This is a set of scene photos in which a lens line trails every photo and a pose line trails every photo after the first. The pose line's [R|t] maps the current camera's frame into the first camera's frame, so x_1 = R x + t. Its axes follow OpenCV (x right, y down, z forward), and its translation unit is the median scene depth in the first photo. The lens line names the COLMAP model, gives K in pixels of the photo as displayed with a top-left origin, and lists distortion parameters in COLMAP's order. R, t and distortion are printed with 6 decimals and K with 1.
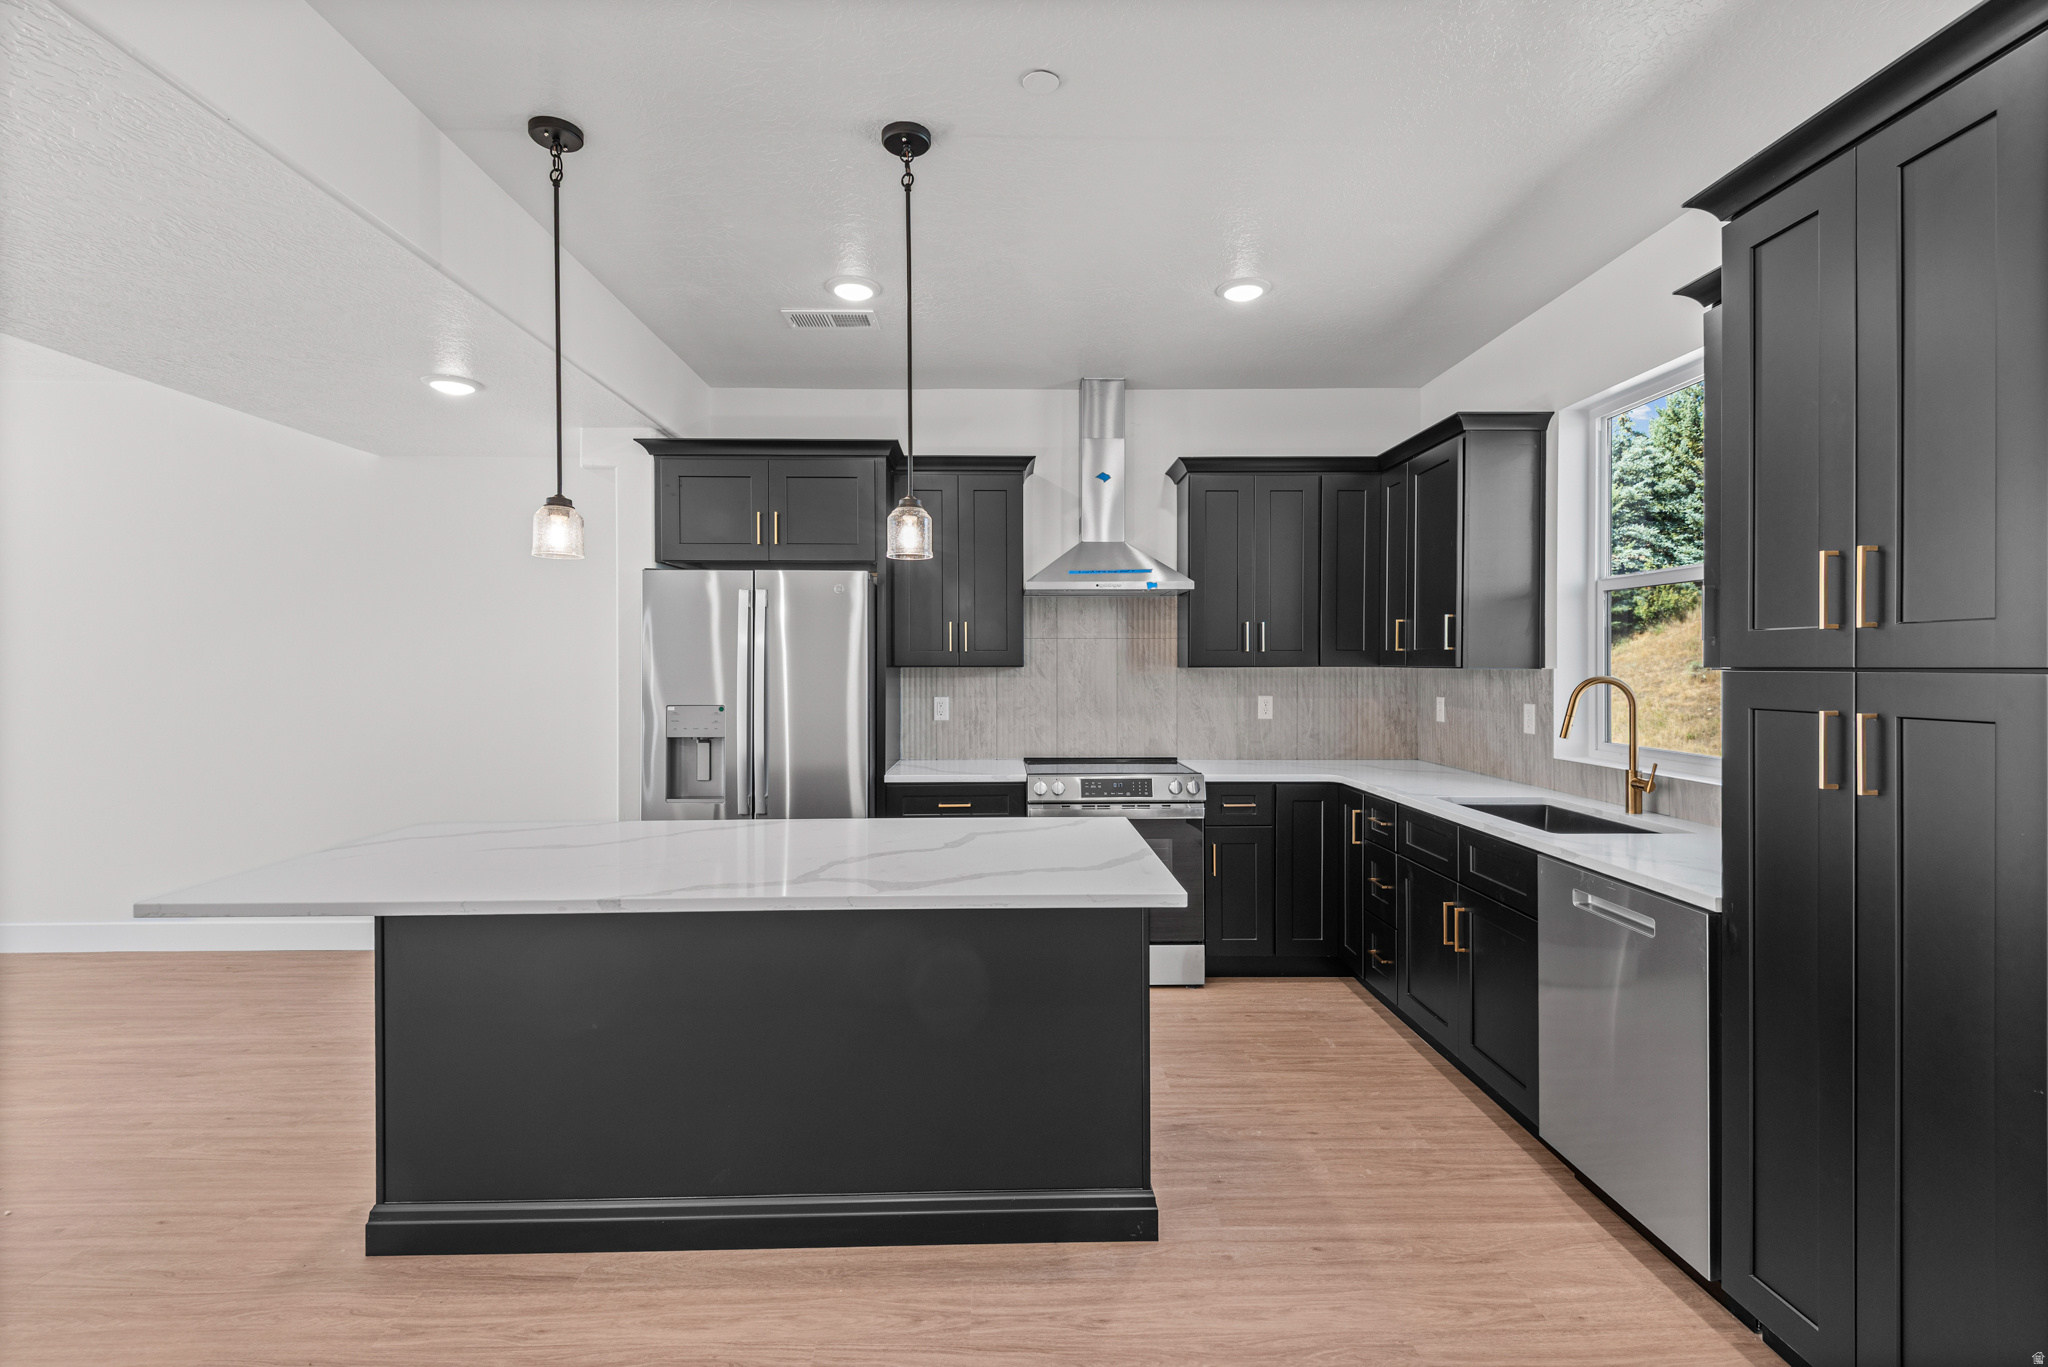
lens RADIAL K [[916.1, 0, 1024.0], [0, 916.1, 683.5], [0, 0, 1]] dist [0.002005, -0.000010]
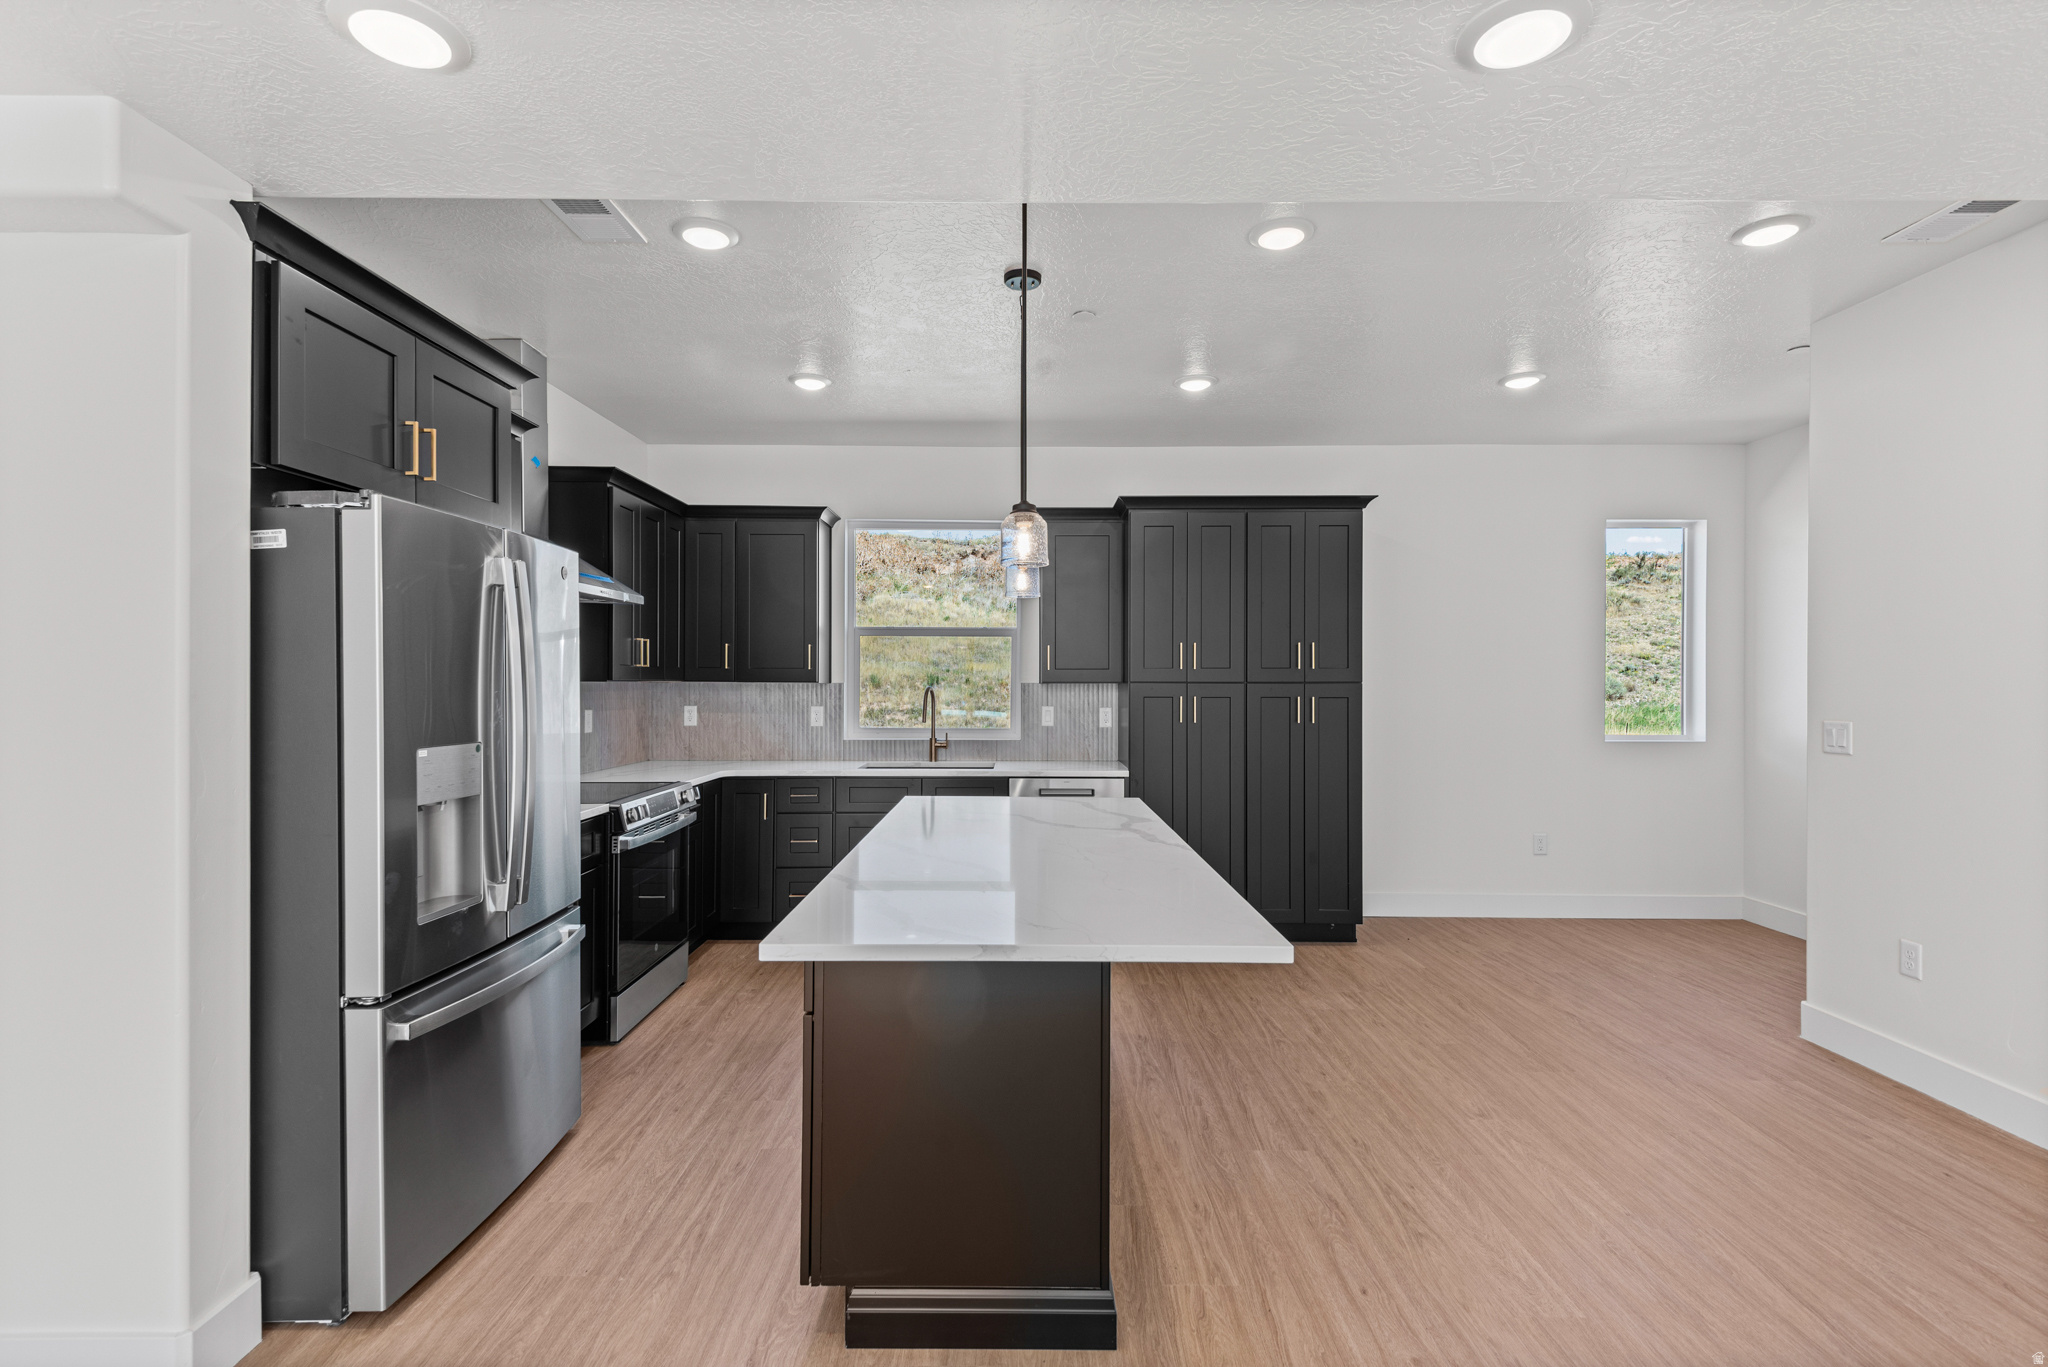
lens RADIAL K [[916.1, 0, 1024.0], [0, 916.1, 683.5], [0, 0, 1]] dist [0.002005, -0.000010]
pose [[0.031446, 0.000969, 0.999505, -1.173644], [0.011422, 0.999934, -0.001329, -0.012644], [-0.999440, 0.011458, 0.031433, 0.773249]]
